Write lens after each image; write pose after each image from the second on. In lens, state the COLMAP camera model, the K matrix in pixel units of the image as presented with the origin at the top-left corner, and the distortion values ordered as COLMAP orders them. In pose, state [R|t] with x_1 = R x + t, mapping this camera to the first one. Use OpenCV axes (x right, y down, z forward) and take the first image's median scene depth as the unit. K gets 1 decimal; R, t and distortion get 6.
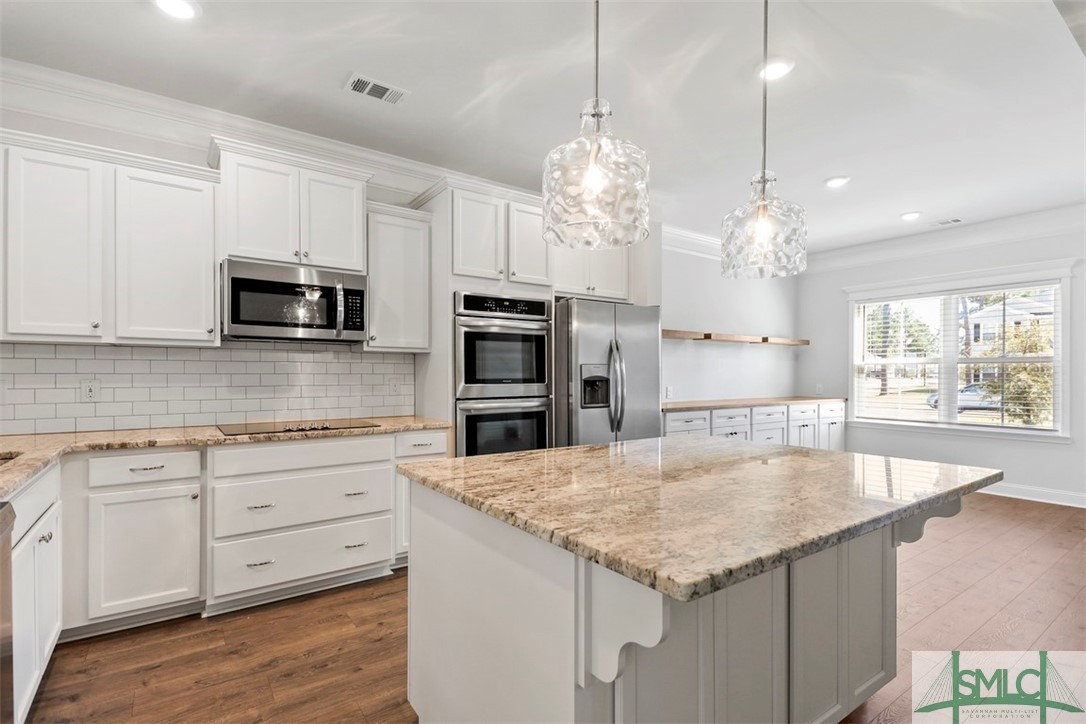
lens RADIAL K [[519.1, 0, 544.4], [0, 519.1, 375.8], [0, 0, 1]] dist [0.035285, -0.011342]
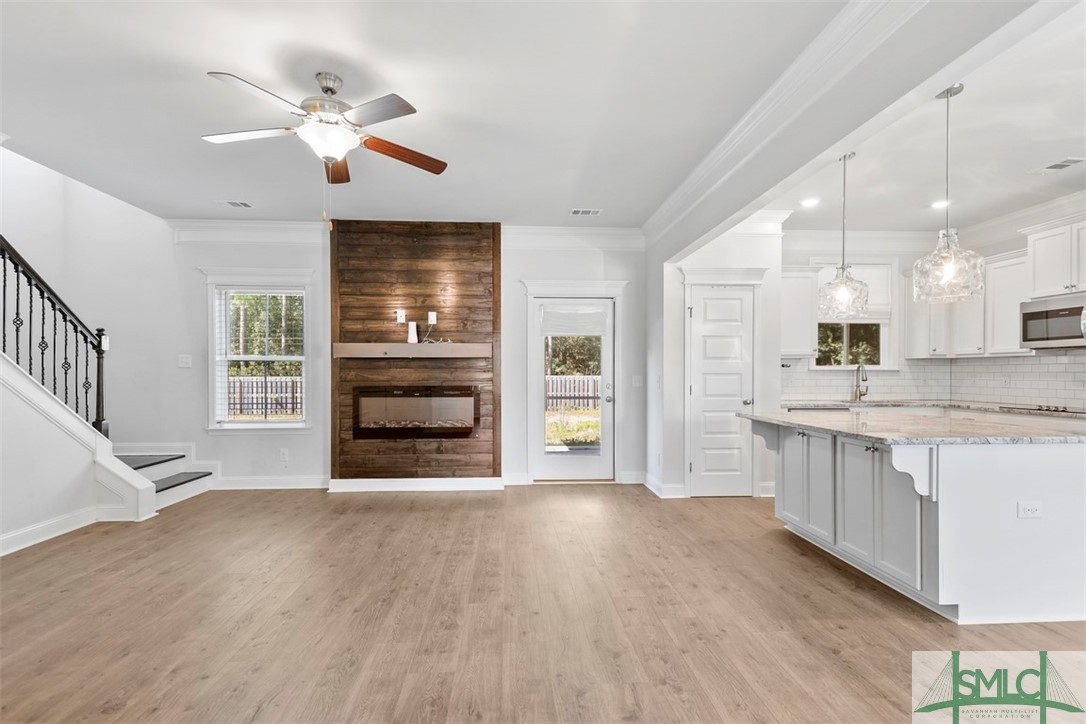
lens RADIAL K [[519.7, 0, 541.5], [0, 519.7, 375.8], [0, 0, 1]] dist [0.024916, -0.012081]
pose [[-0.527662, 0.003188, -0.849448, 1.304350], [-0.003528, 0.999976, 0.005945, 0.002650], [0.849447, 0.006134, -0.527638, 0.486456]]
